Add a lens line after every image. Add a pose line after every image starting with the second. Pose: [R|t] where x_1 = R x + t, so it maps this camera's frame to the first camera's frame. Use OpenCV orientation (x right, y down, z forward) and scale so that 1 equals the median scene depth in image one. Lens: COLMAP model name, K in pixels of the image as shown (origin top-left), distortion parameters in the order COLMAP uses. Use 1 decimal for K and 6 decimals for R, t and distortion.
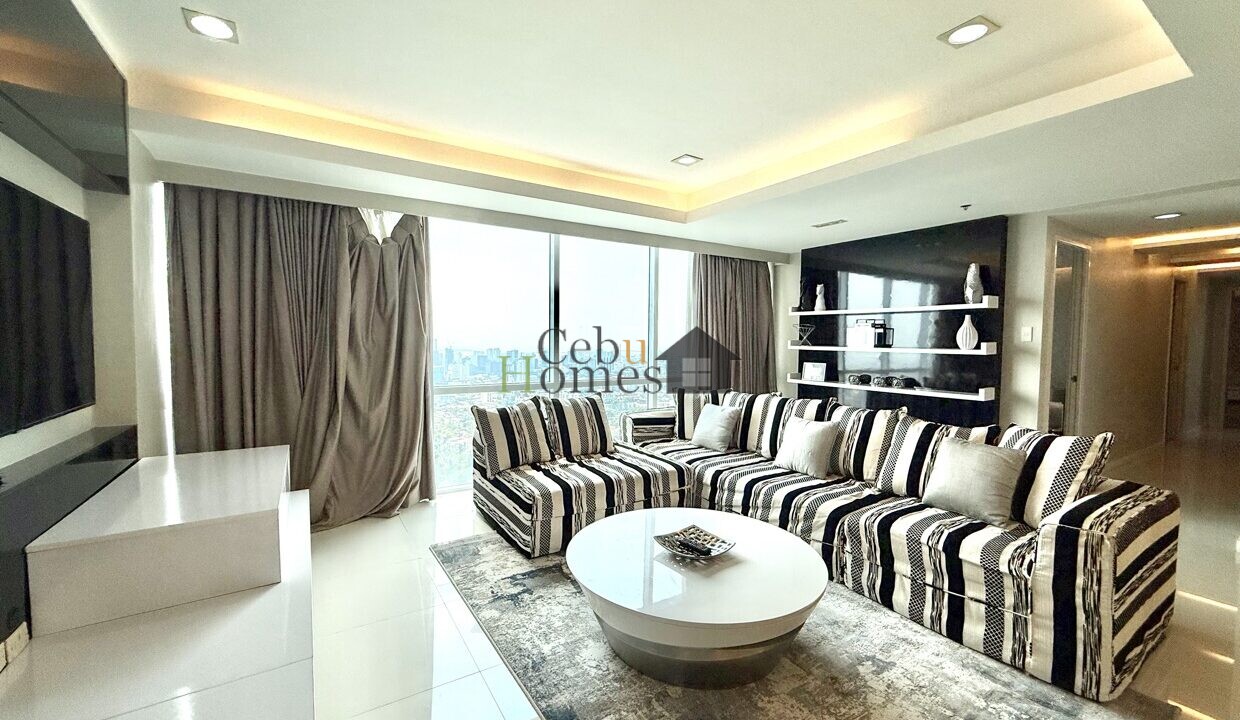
lens RADIAL K [[492.1, 0, 618.1], [0, 492.1, 361.8], [0, 0, 1]] dist [0.001268, -0.004091]
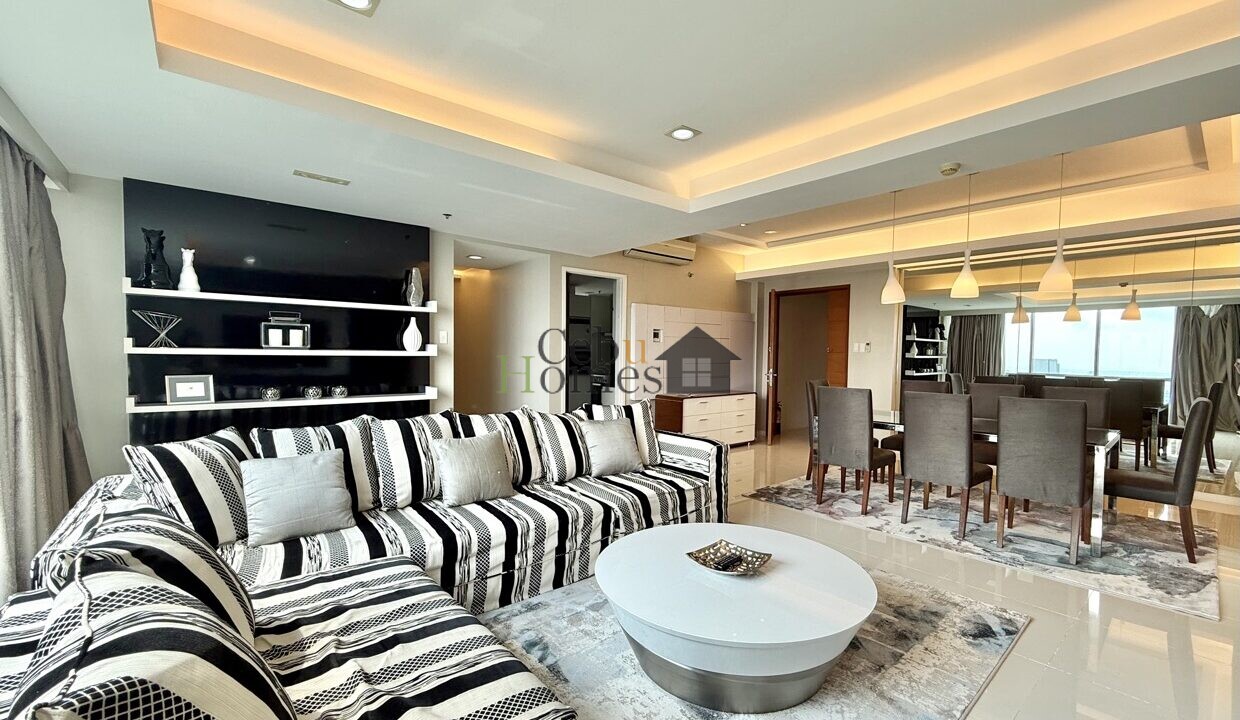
lens RADIAL K [[505.1, 0, 638.4], [0, 505.1, 382.5], [0, 0, 1]] dist [-0.000095, -0.000097]
pose [[-0.137309, -0.069750, 0.988069, -0.453197], [0.028778, 0.996816, 0.074366, -0.027683], [-0.990110, 0.038646, -0.134865, 0.769597]]
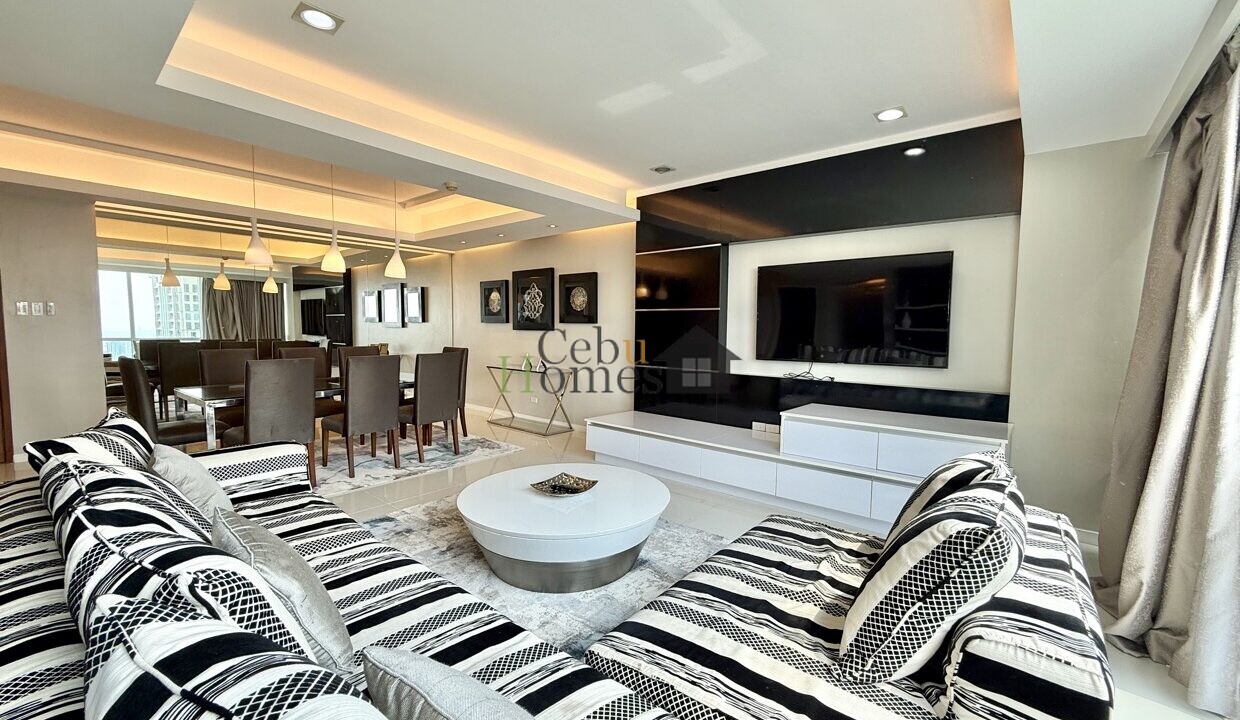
lens RADIAL K [[492.1, 0, 618.1], [0, 492.1, 361.8], [0, 0, 1]] dist [0.001268, -0.004091]
pose [[-0.956608, 0.000619, -0.291377, 0.229364], [-0.032453, 0.993550, 0.108654, -0.041278], [0.289565, 0.113396, -0.950418, 1.285973]]
